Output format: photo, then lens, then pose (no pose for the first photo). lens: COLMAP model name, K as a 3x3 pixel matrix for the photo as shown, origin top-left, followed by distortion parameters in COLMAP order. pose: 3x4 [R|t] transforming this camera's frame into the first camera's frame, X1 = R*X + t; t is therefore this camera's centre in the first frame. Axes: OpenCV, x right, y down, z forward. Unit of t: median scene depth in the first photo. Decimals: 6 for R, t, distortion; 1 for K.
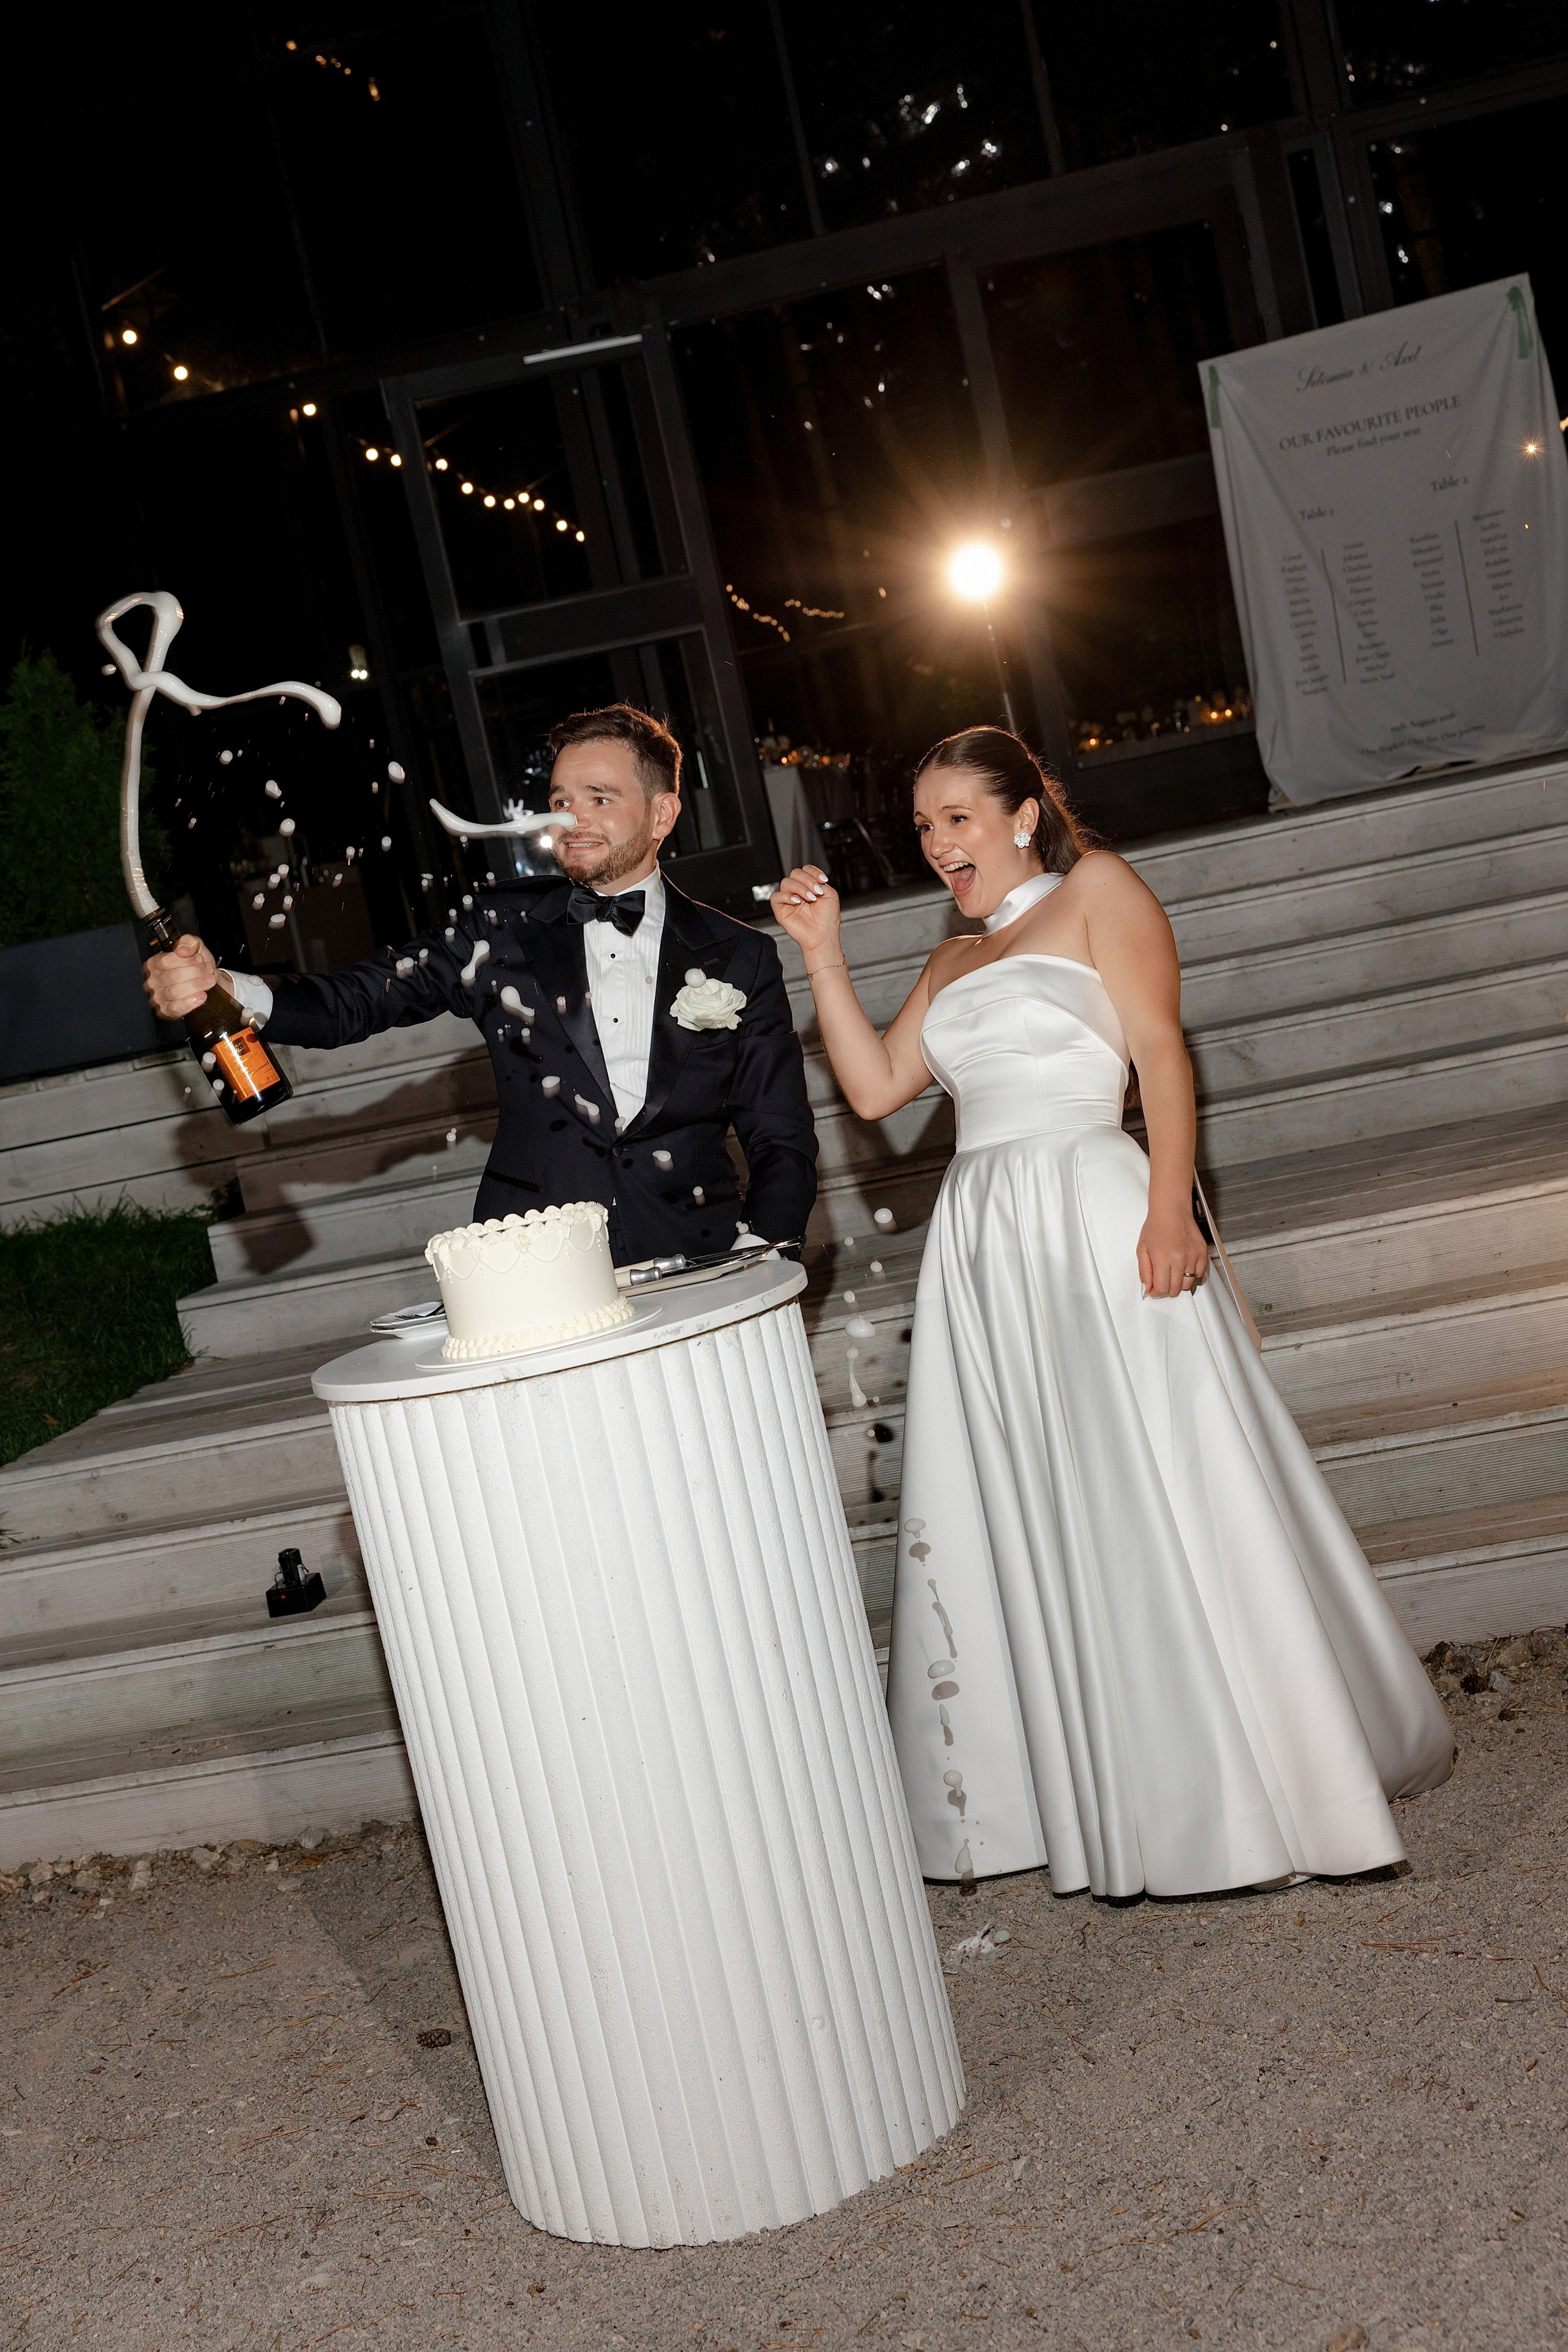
lens RADIAL K [[3043.9, 0, 793.9], [0, 3043.9, 1177.2], [0, 0, 1]] dist [0.025746, -0.033356]
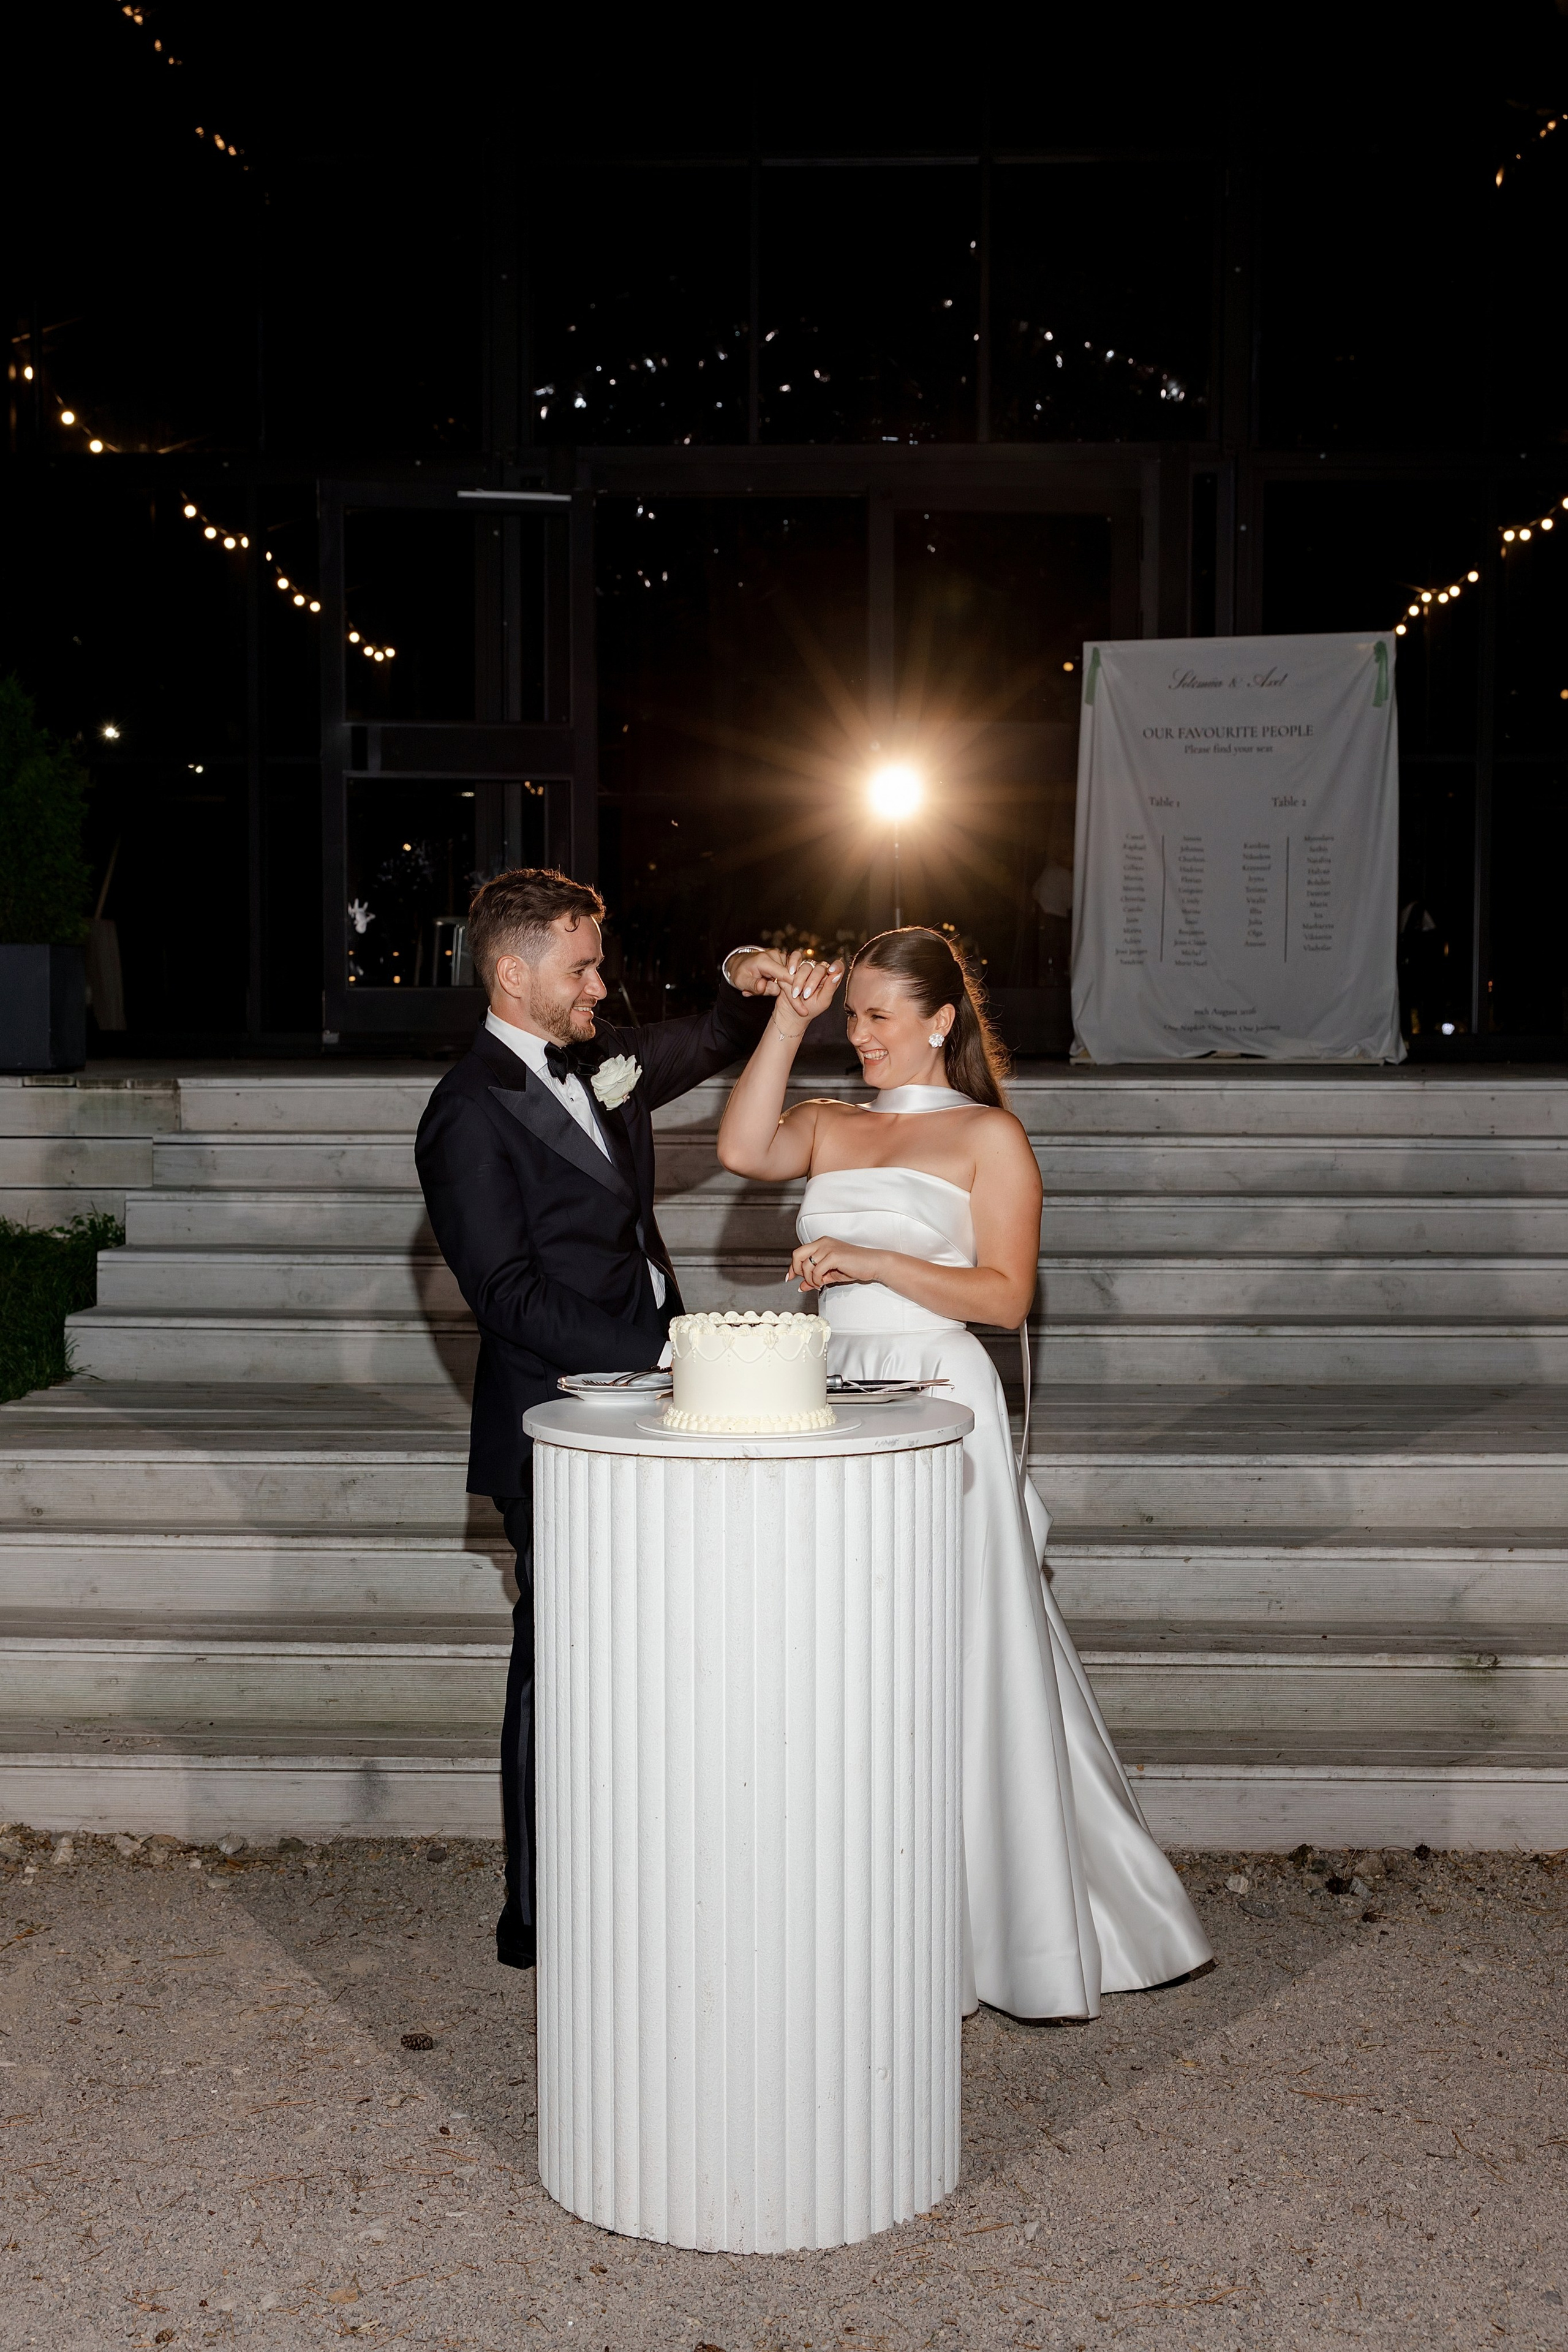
lens RADIAL K [[3005.9, 0, 757.1], [0, 3005.9, 1213.7], [0, 0, 1]] dist [0.012146, -0.006655]
pose [[0.971734, 0.199820, 0.125720, -0.131136], [-0.194267, 0.979400, -0.055105, 0.020675], [-0.134141, 0.029124, 0.990534, -0.054219]]
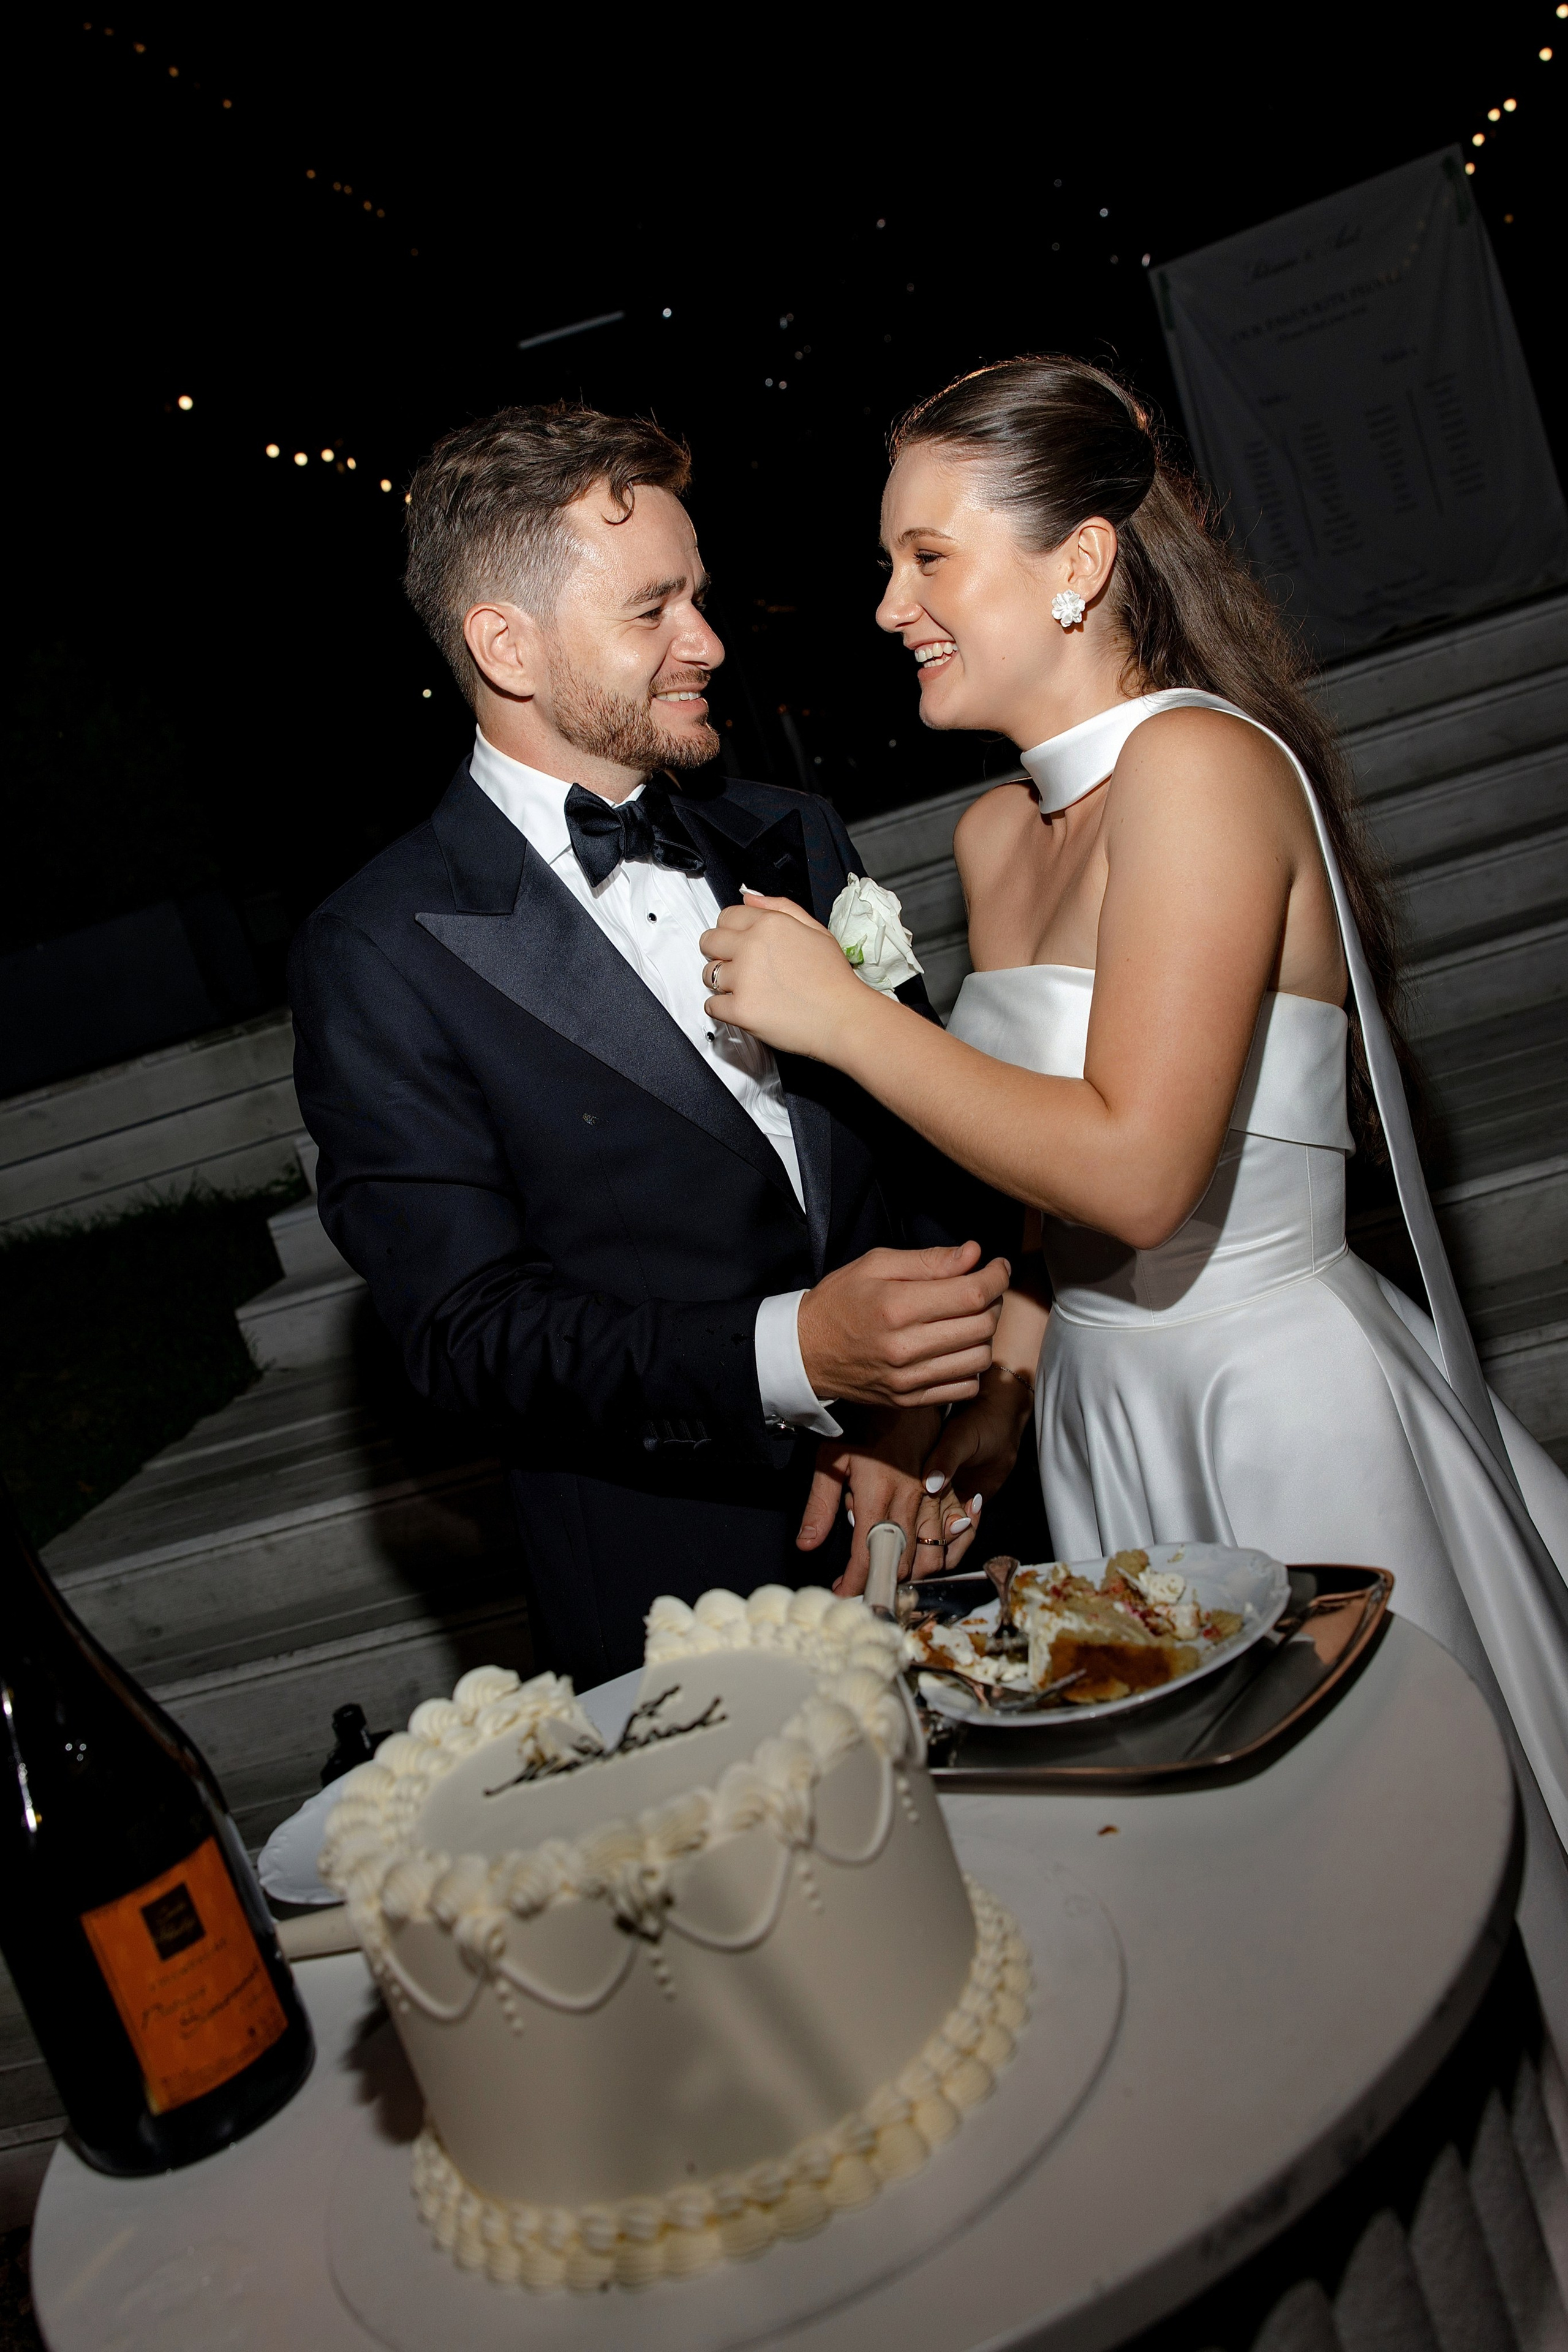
lens RADIAL K [[2134.9, 0, 787.1], [0, 2134.9, 1116.9], [0, 0, 1]] dist [-0.000897, 0.000480]
pose [[0.994372, -0.105864, -0.004157, -0.037151], [0.105945, 0.993631, 0.038388, -0.027929], [0.000066, -0.038613, 0.999254, 0.440417]]
